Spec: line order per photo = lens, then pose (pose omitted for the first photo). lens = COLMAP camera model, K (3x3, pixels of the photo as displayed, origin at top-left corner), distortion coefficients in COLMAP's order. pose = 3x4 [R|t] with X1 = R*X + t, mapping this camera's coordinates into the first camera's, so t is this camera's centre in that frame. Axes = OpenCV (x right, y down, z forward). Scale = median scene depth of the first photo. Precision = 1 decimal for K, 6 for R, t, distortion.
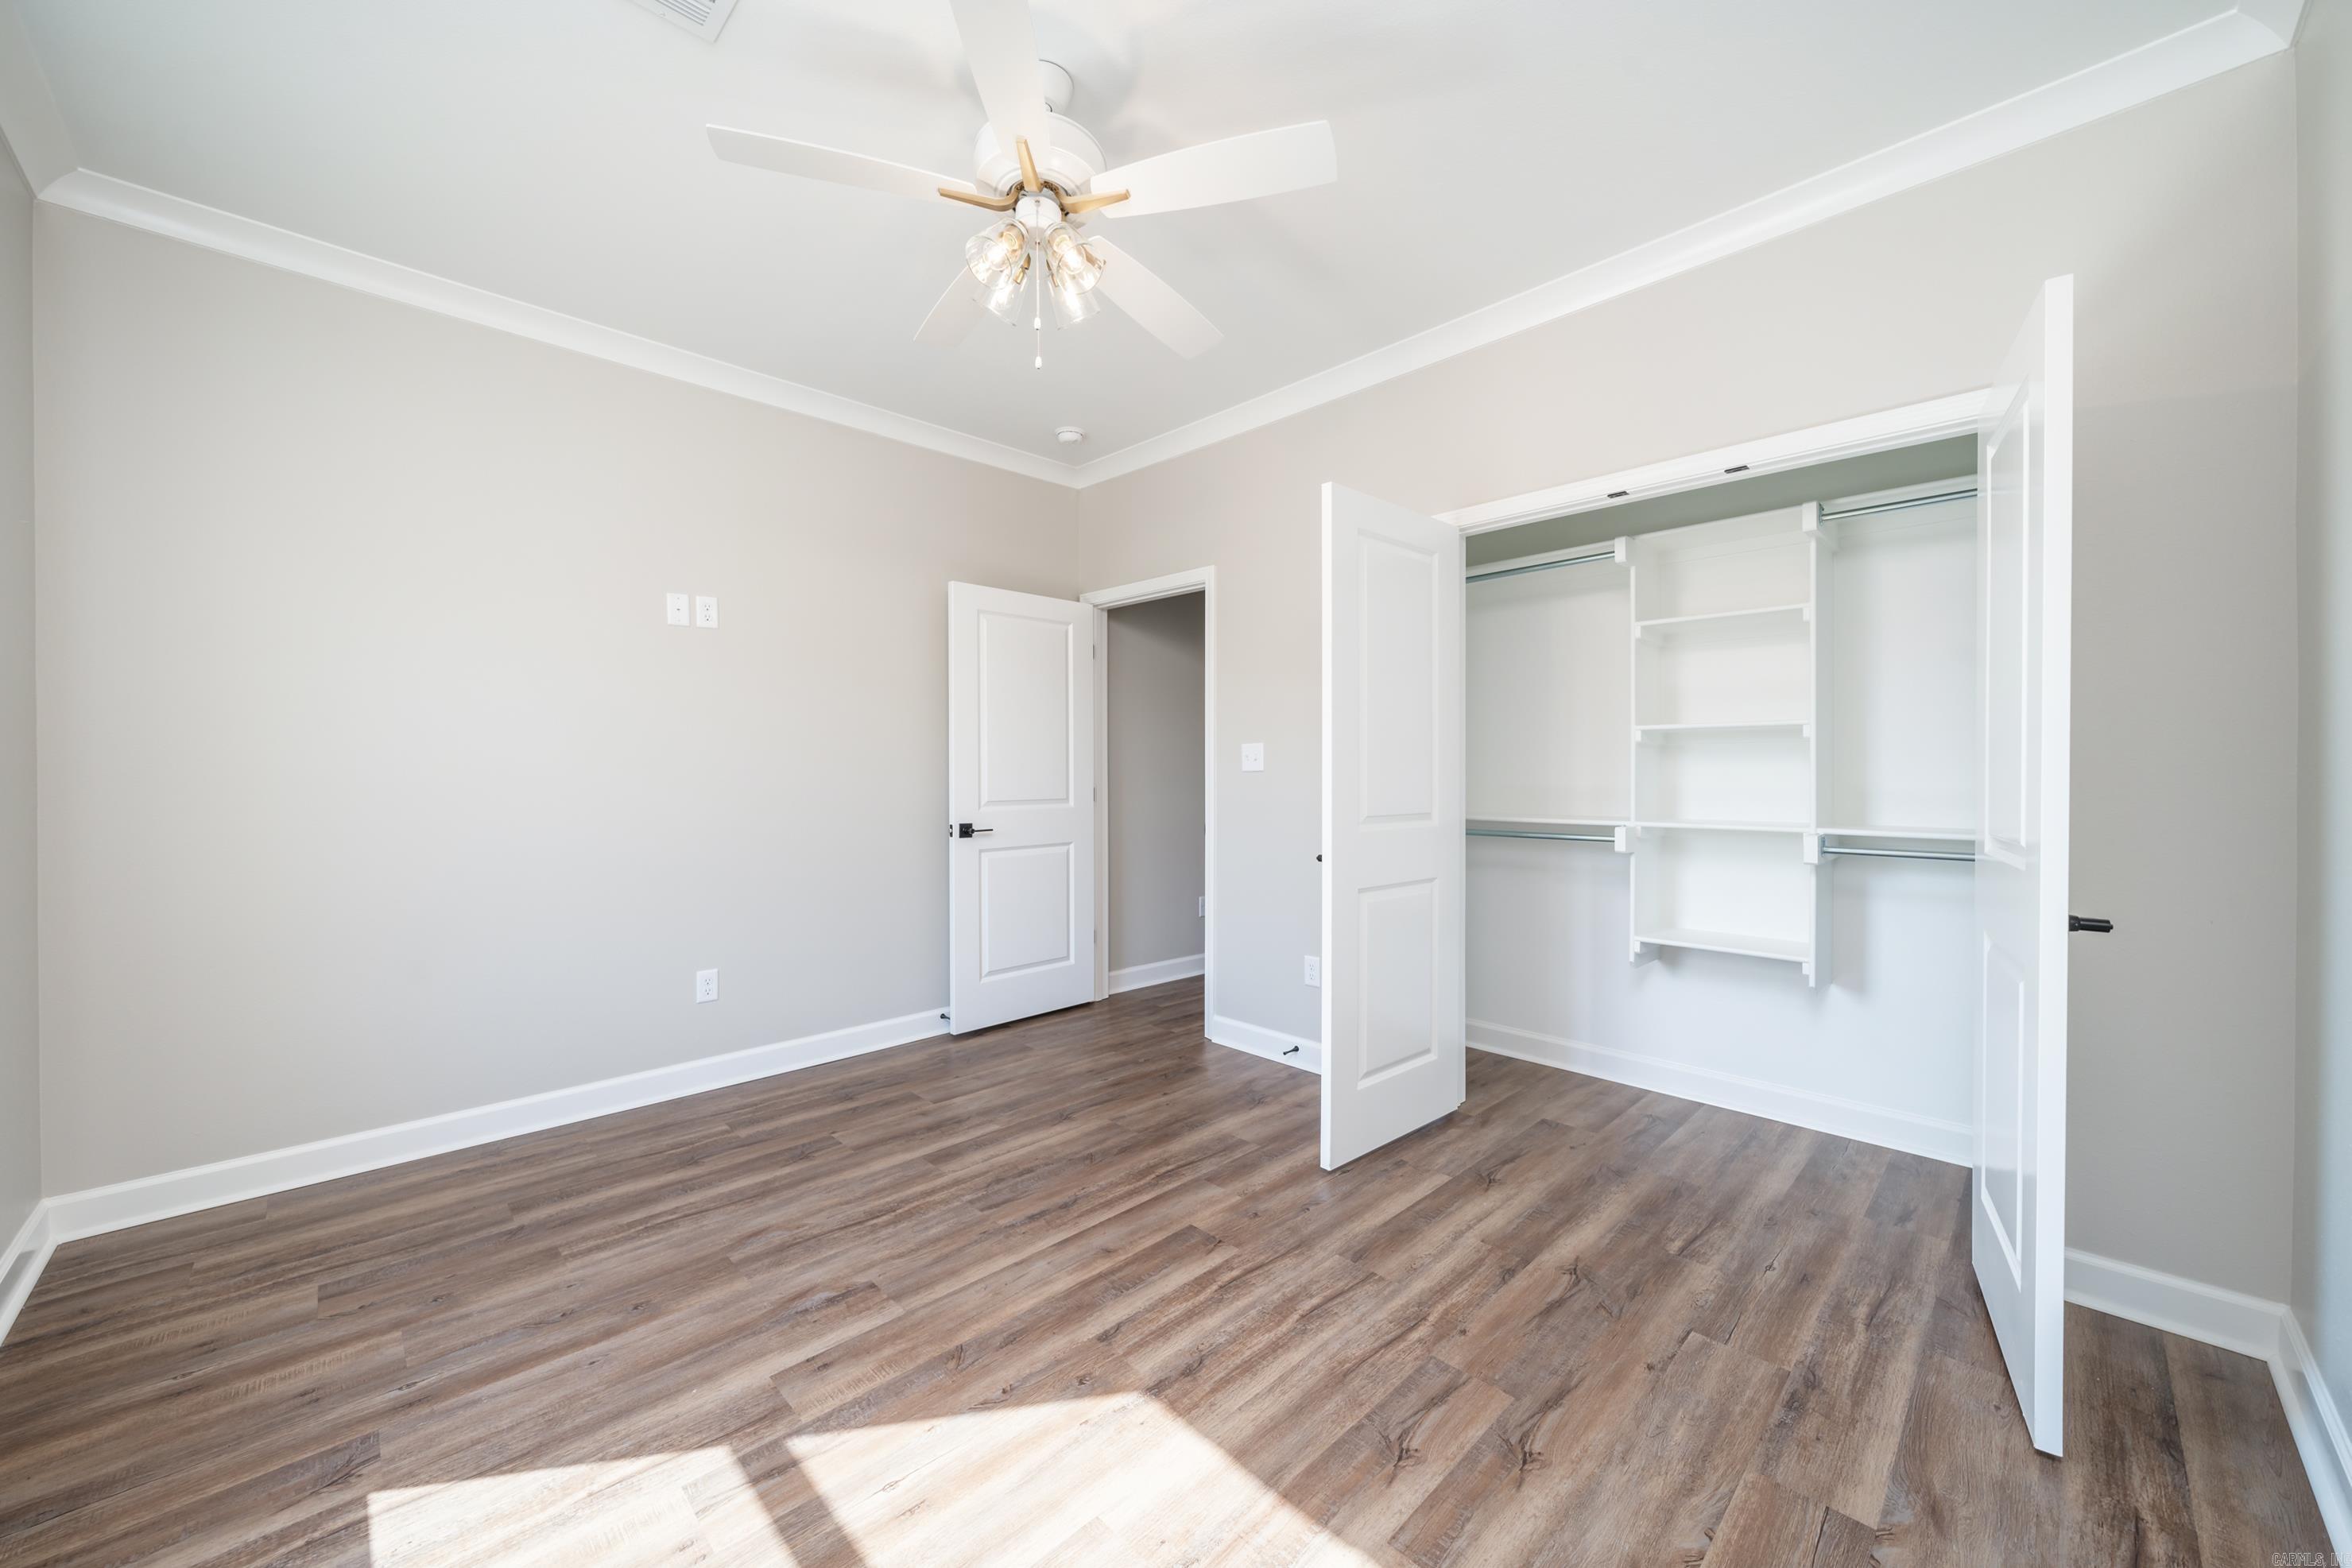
lens RADIAL K [[870.3, 0, 1165.0], [0, 870.3, 777.5], [0, 0, 1]] dist [-0.000628, 0.000305]
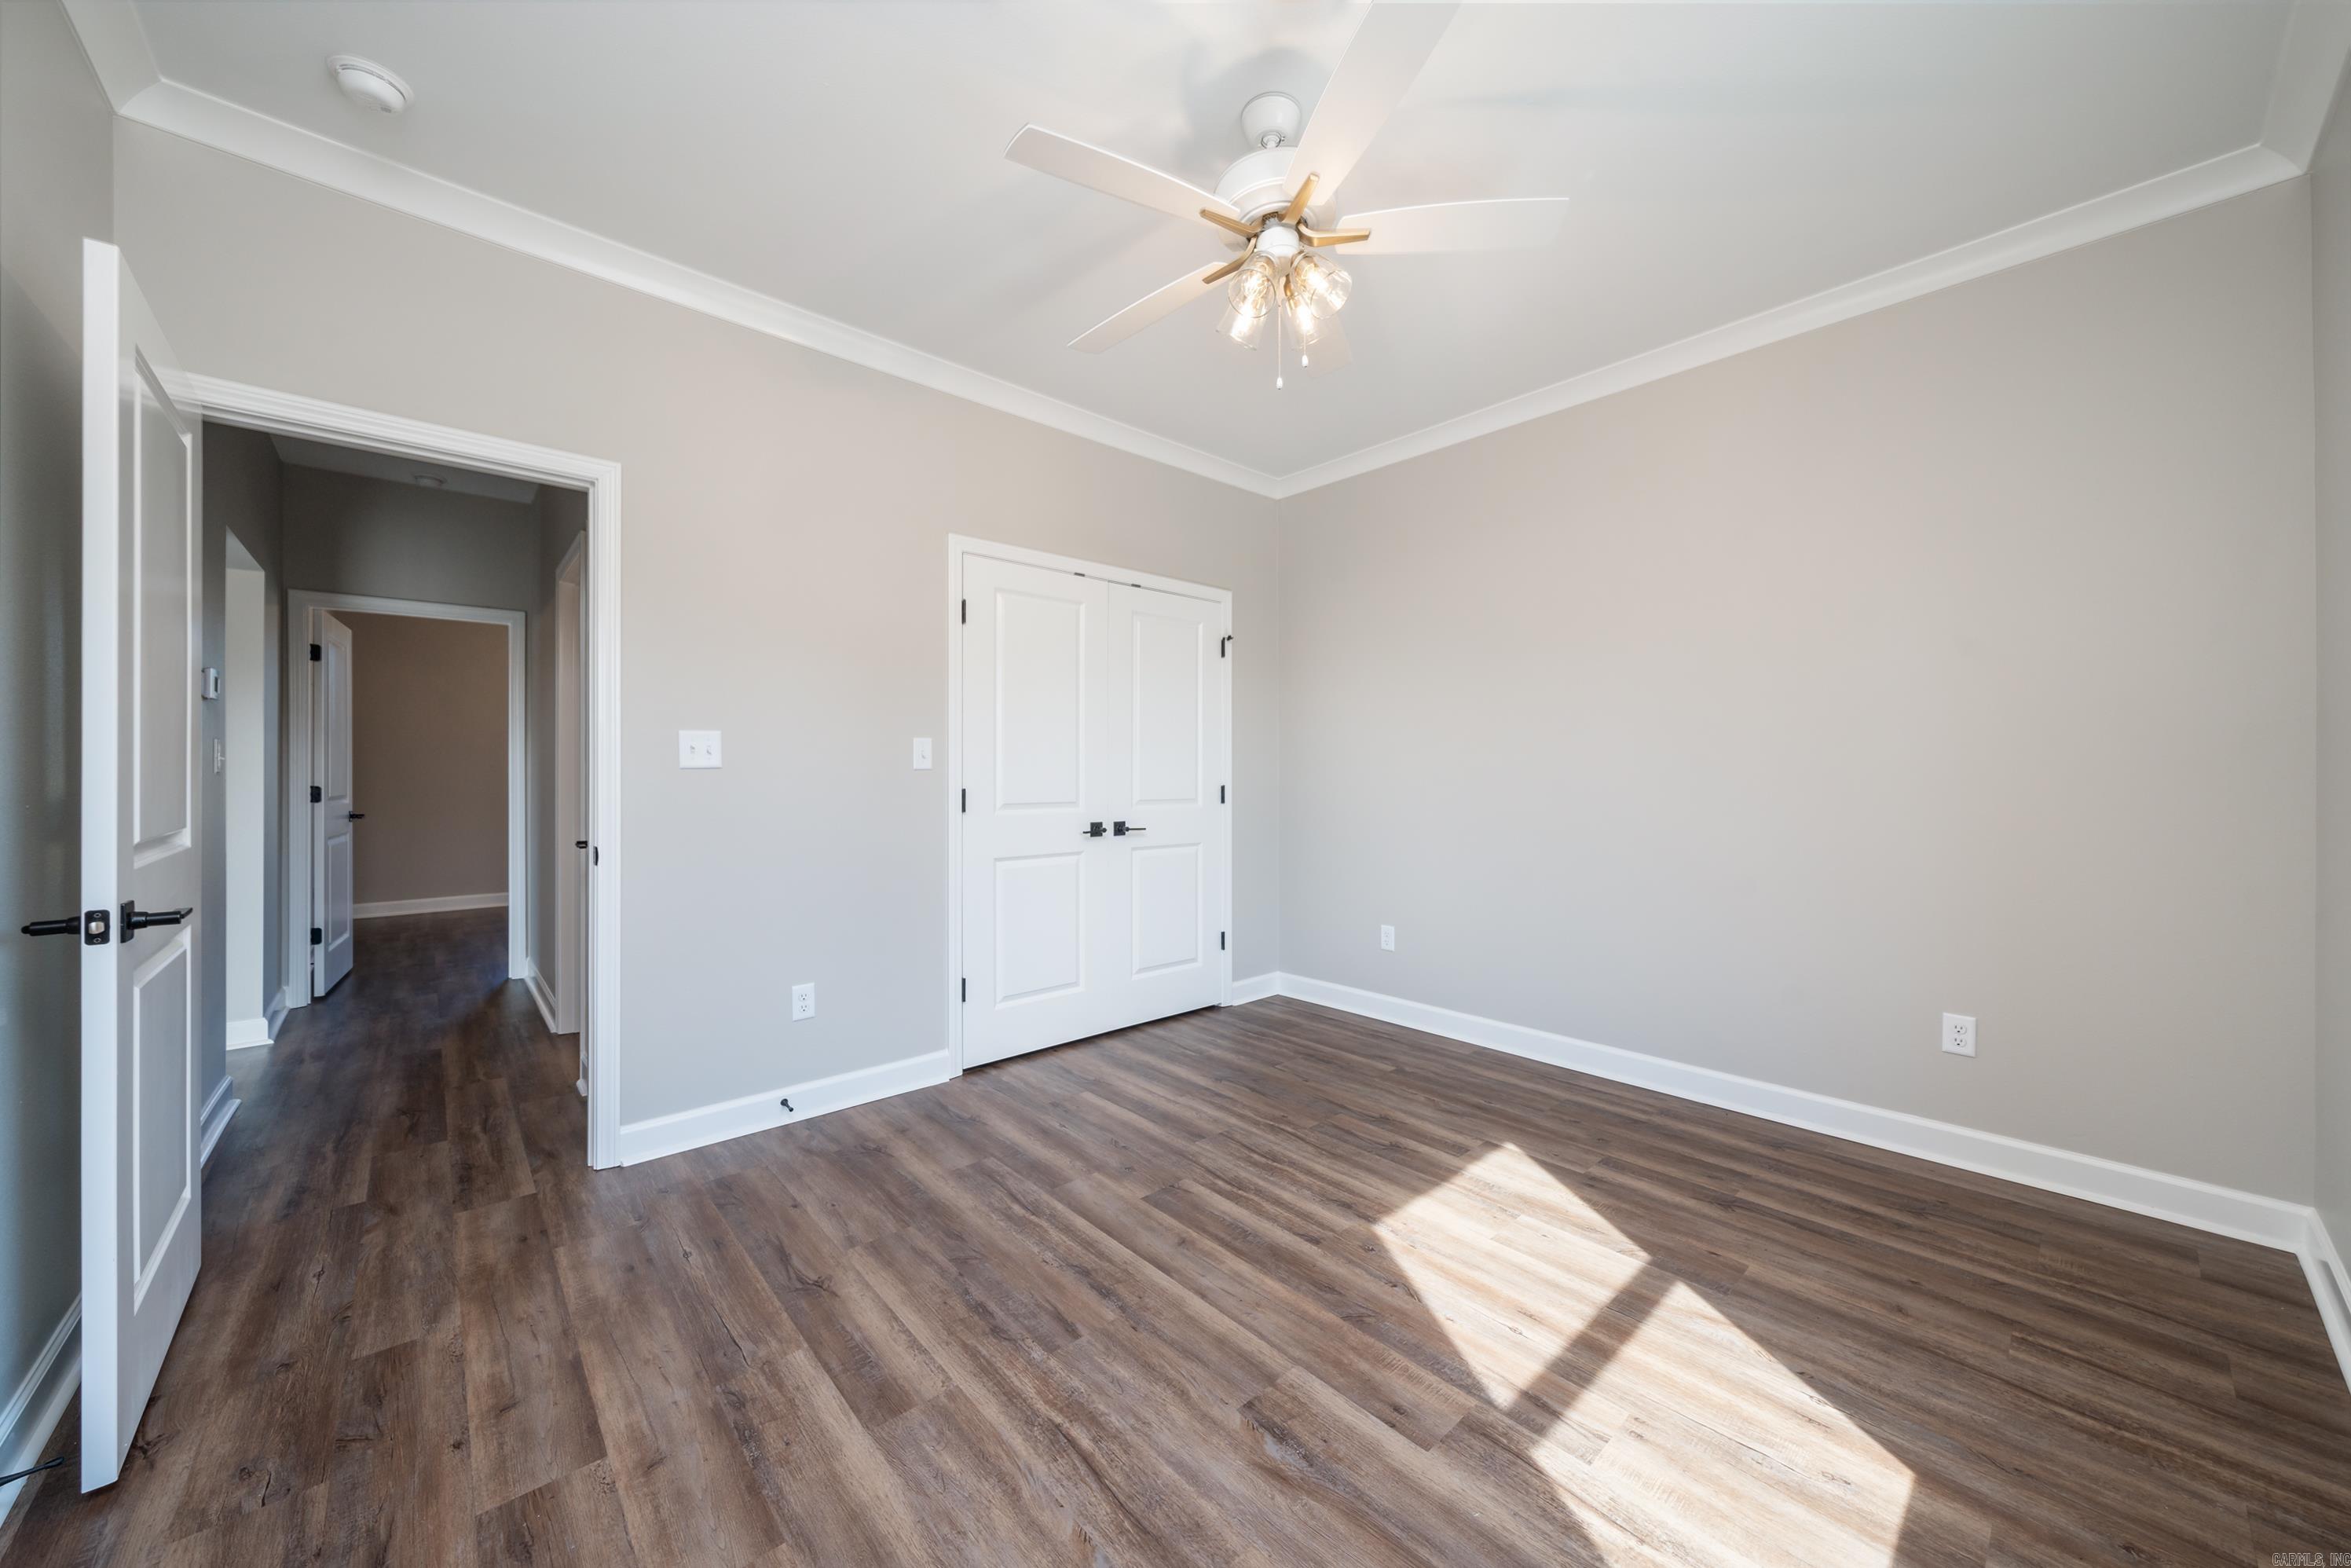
lens RADIAL K [[838.3, 0, 1175.5], [0, 838.3, 784.0], [0, 0, 1]] dist [-0.000152, -0.000165]
pose [[0.037950, -0.012762, 0.999198, -1.100880], [0.003216, 0.999915, 0.012649, -0.005039], [-0.999274, 0.002733, 0.037988, 1.026174]]
